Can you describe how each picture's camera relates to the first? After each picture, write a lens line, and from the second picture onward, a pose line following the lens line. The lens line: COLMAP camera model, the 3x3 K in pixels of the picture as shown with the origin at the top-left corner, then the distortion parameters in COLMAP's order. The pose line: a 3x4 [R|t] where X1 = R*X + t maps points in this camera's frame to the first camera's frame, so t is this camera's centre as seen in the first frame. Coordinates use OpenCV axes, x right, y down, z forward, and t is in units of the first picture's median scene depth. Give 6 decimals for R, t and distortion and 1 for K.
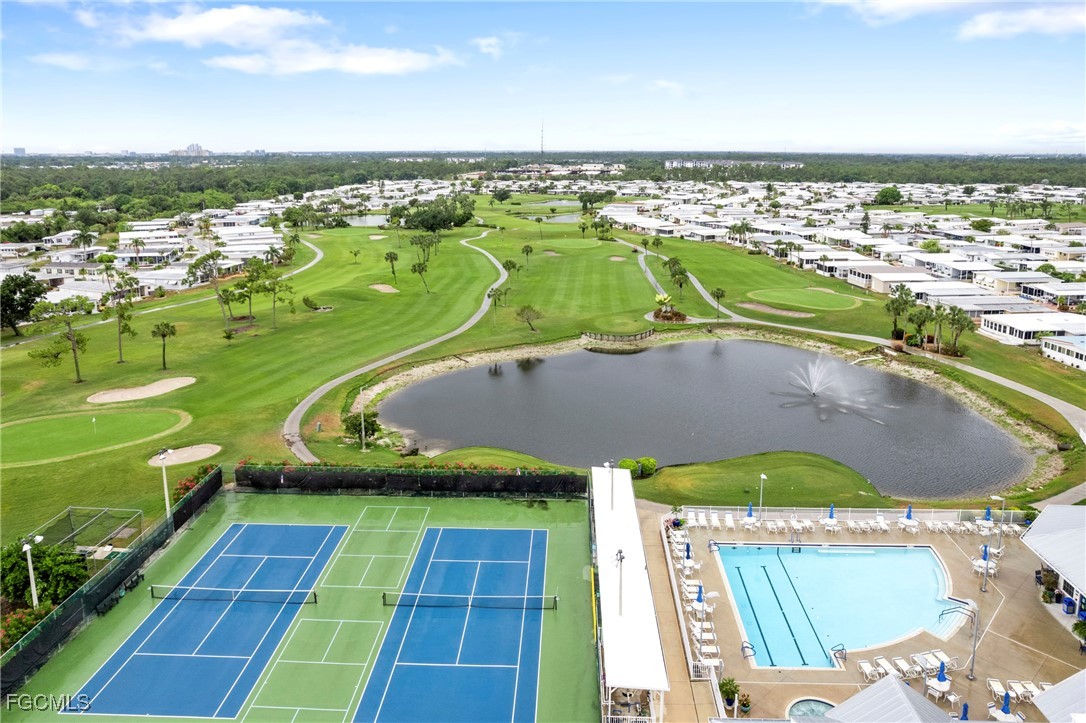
lens RADIAL K [[735.9, 0, 543.0], [0, 735.9, 361.5], [0, 0, 1]] dist [0.002838, -0.000398]
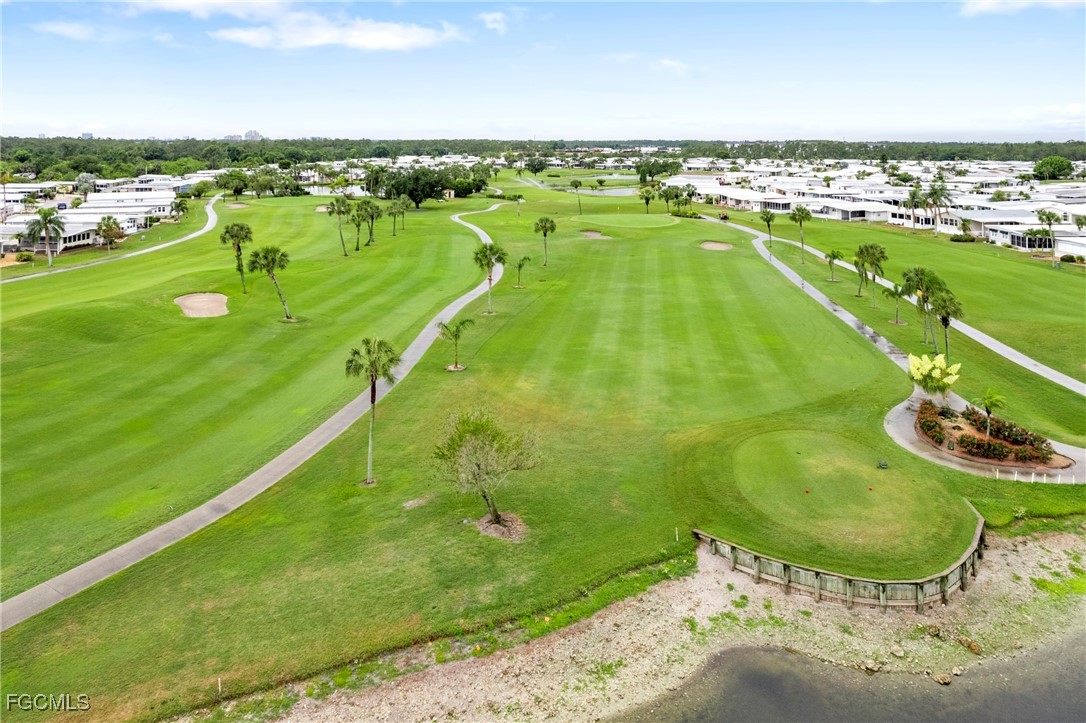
lens RADIAL K [[735.9, 0, 543.0], [0, 735.9, 361.5], [0, 0, 1]] dist [0.002838, -0.000398]
pose [[0.997831, 0.023998, -0.061304, 0.009078], [-0.023141, 0.999625, 0.014653, -0.058595], [0.061632, -0.013203, 0.998012, 0.440982]]
